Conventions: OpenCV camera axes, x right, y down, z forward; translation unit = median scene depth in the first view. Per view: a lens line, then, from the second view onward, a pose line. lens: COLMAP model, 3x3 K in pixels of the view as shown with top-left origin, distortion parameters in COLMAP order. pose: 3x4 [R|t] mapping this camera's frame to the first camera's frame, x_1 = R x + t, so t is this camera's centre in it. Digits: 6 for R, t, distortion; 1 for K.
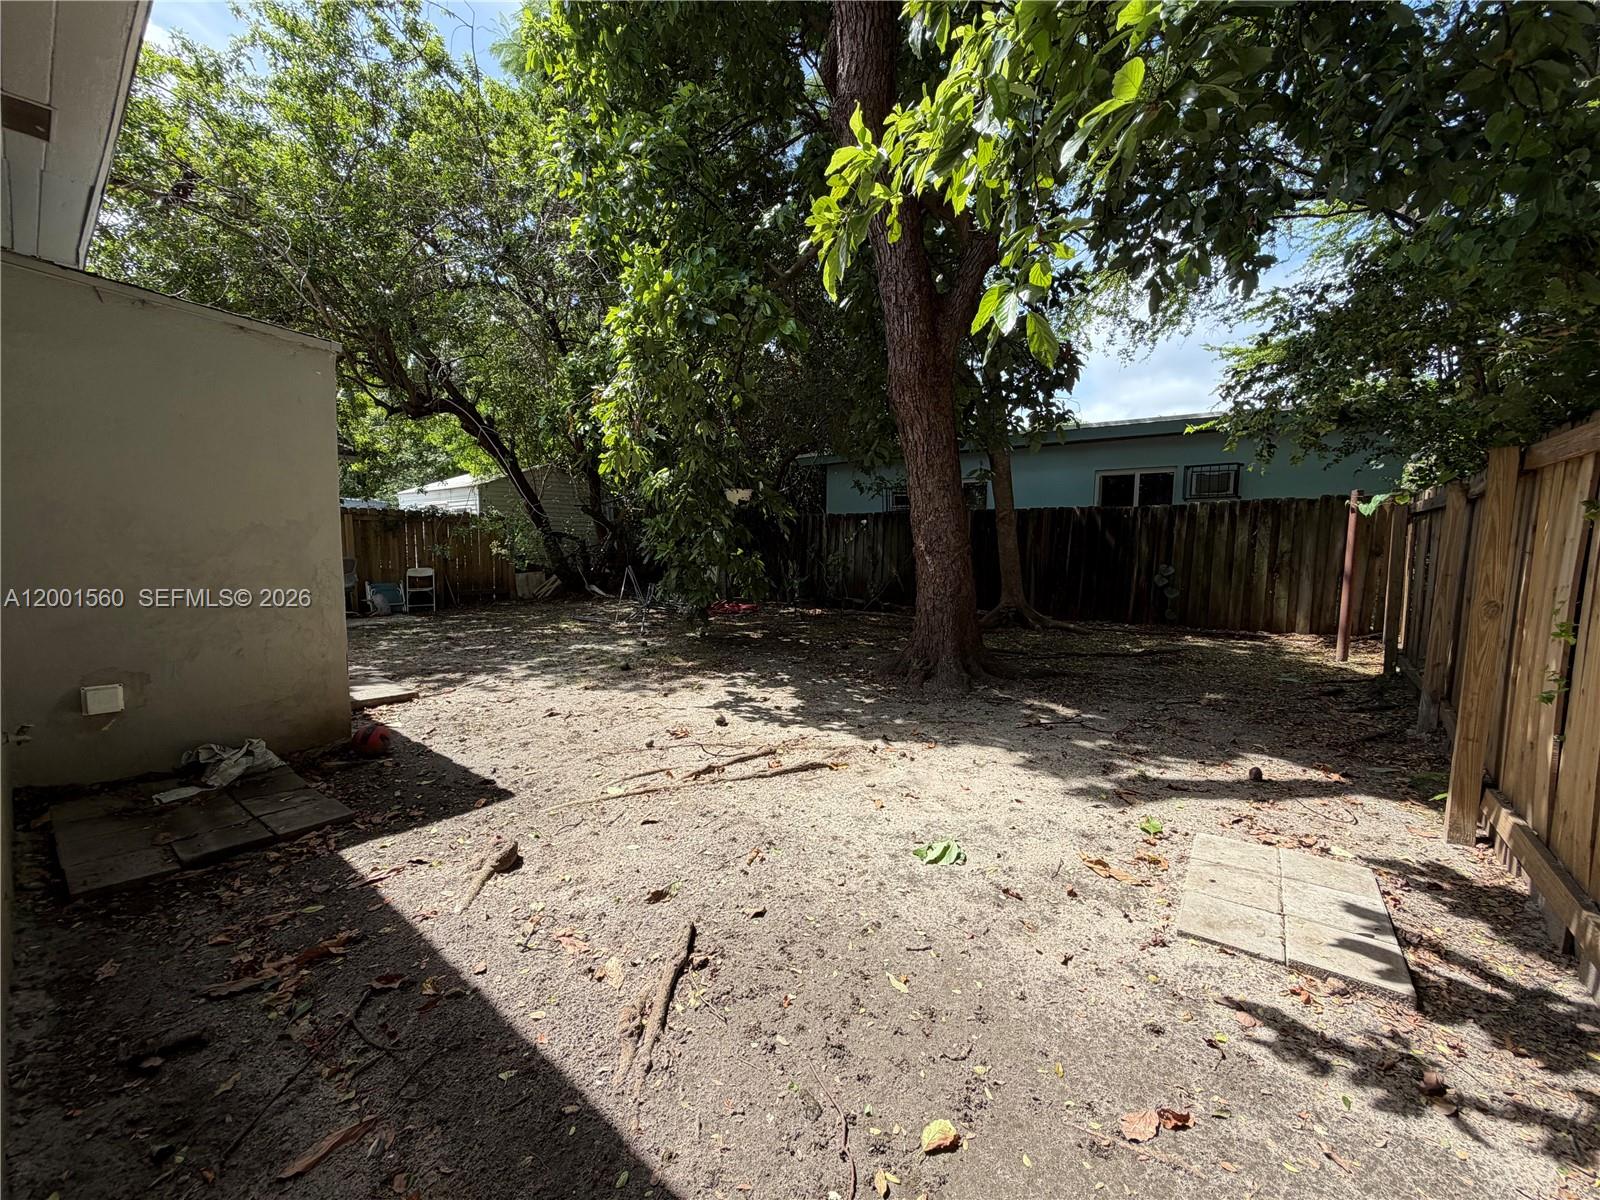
lens RADIAL K [[638.5, 0, 793.6], [0, 638.5, 602.8], [0, 0, 1]] dist [0.002893, -0.000243]
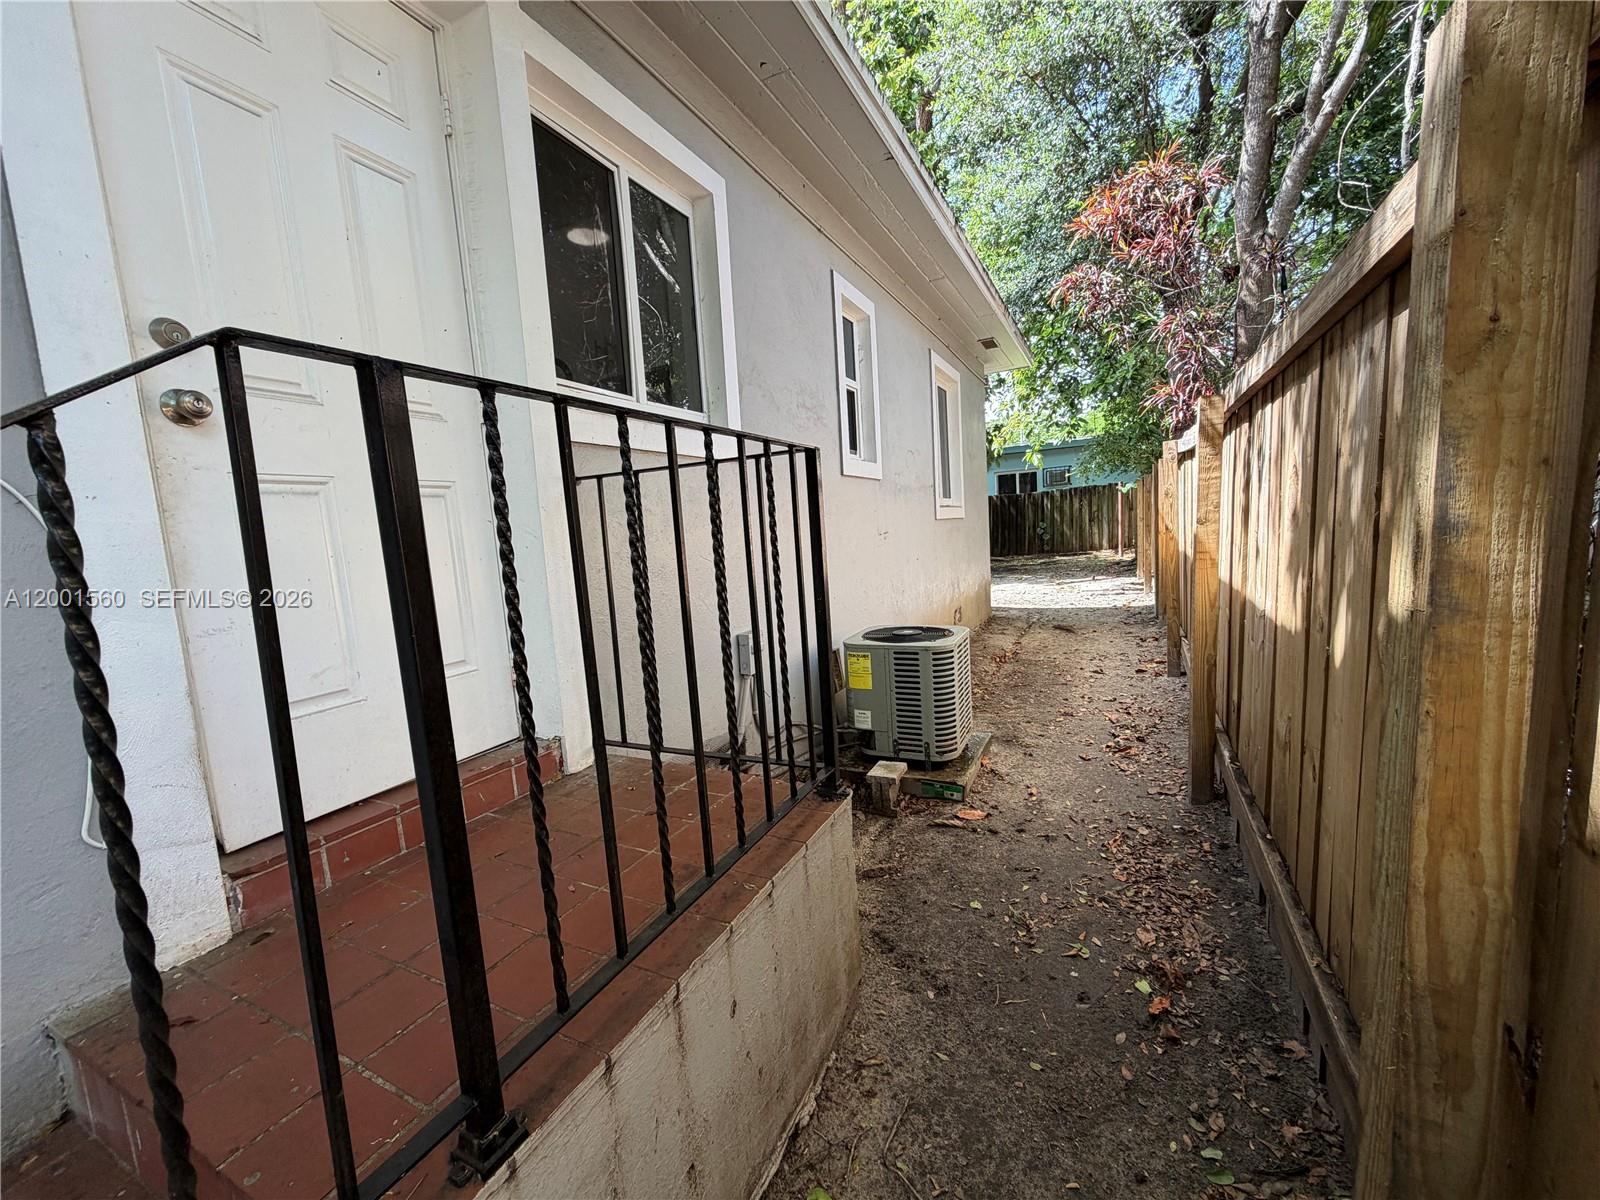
lens RADIAL K [[638.5, 0, 803.5], [0, 638.5, 604.6], [0, 0, 1]] dist [0.002893, -0.000243]
pose [[0.969844, -0.097648, 0.223309, -0.670119], [0.095497, 0.995220, 0.020437, 0.092970], [-0.224237, 0.001504, 0.974533, -0.842941]]
